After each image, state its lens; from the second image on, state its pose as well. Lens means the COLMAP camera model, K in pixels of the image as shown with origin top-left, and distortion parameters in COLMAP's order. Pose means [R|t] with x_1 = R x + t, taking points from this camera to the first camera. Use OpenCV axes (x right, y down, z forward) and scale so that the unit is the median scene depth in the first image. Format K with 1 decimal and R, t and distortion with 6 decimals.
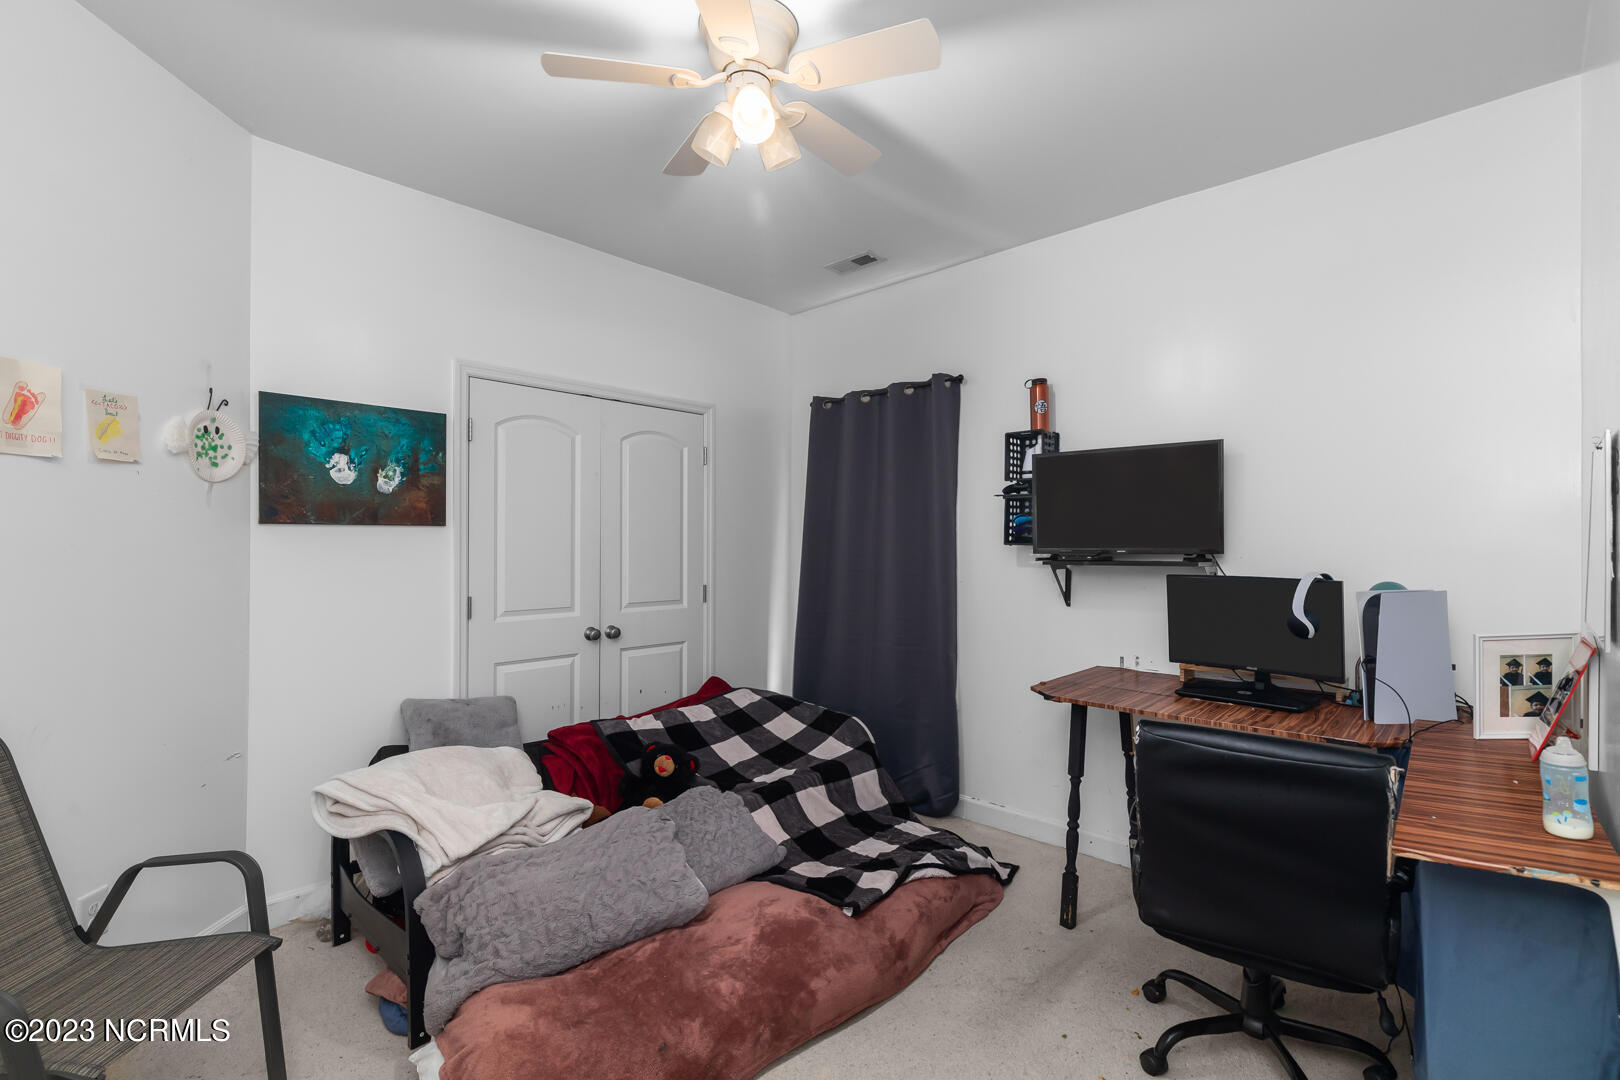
lens RADIAL K [[730.1, 0, 810.0], [0, 730.1, 545.1], [0, 0, 1]] dist [0.006211, -0.001993]
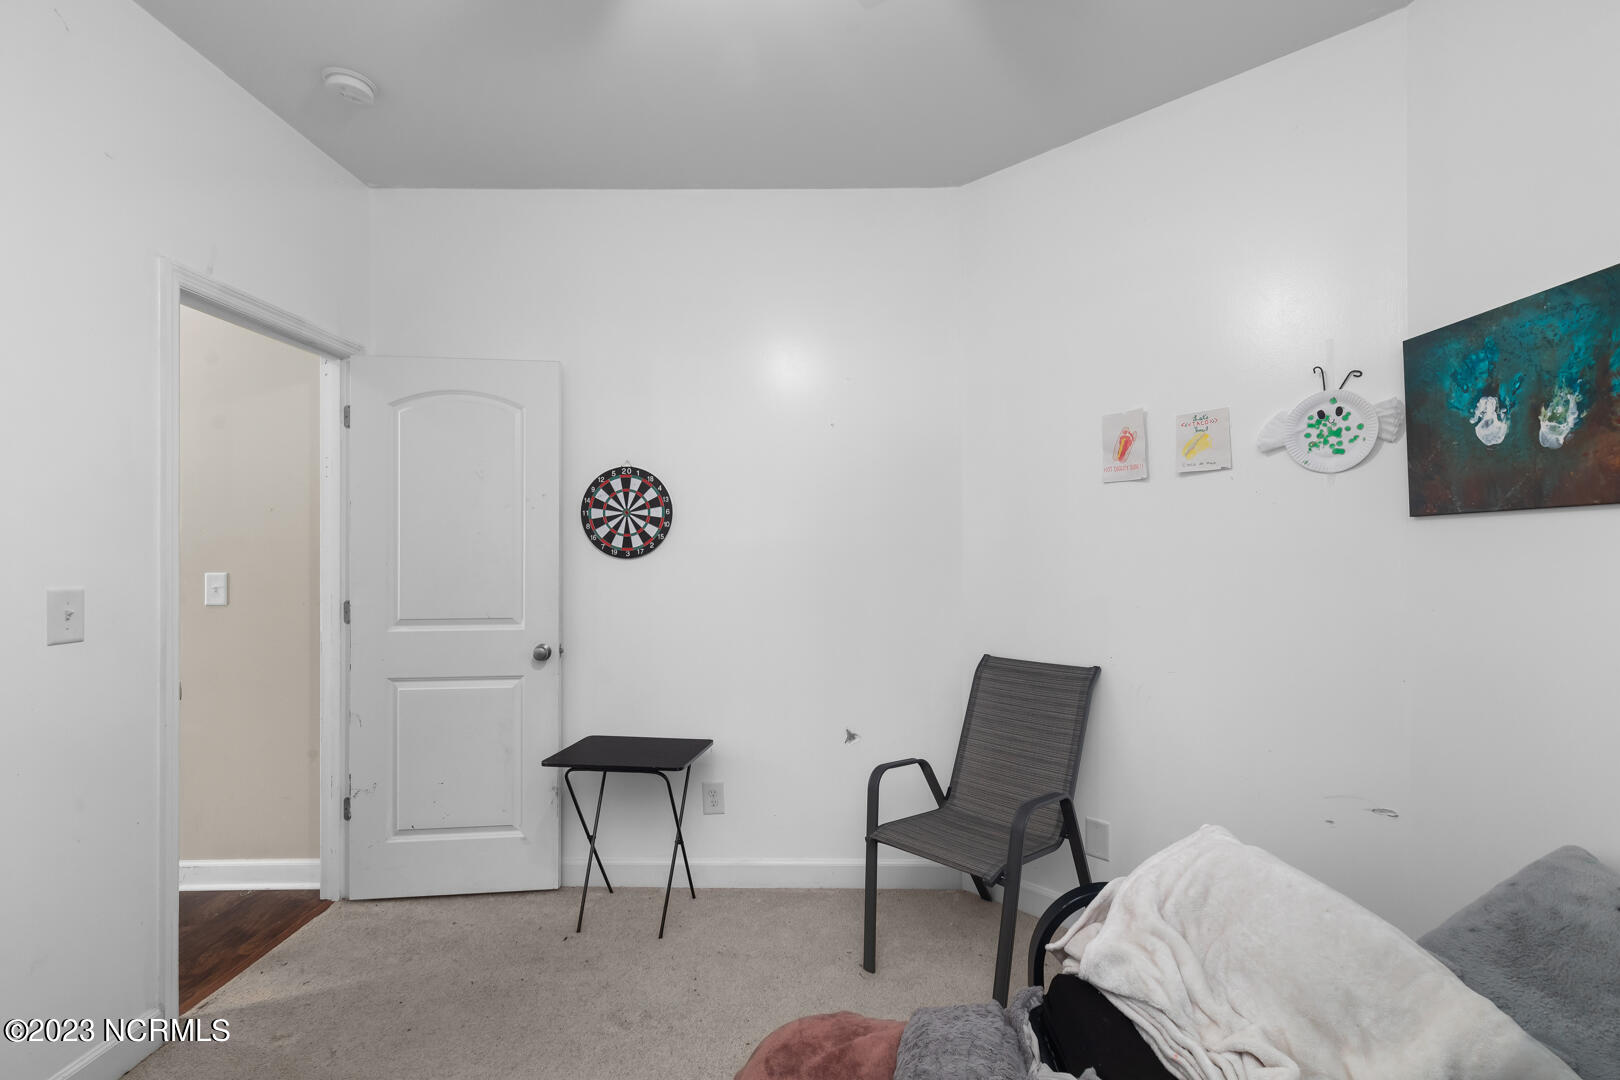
lens RADIAL K [[730.1, 0, 809.9], [0, 730.1, 543.4], [0, 0, 1]] dist [0.006211, -0.001993]
pose [[-0.717815, -0.007020, -0.696198, 0.219194], [-0.000627, 0.999955, -0.009437, 0.005076], [0.696234, -0.006338, -0.717787, 1.172931]]
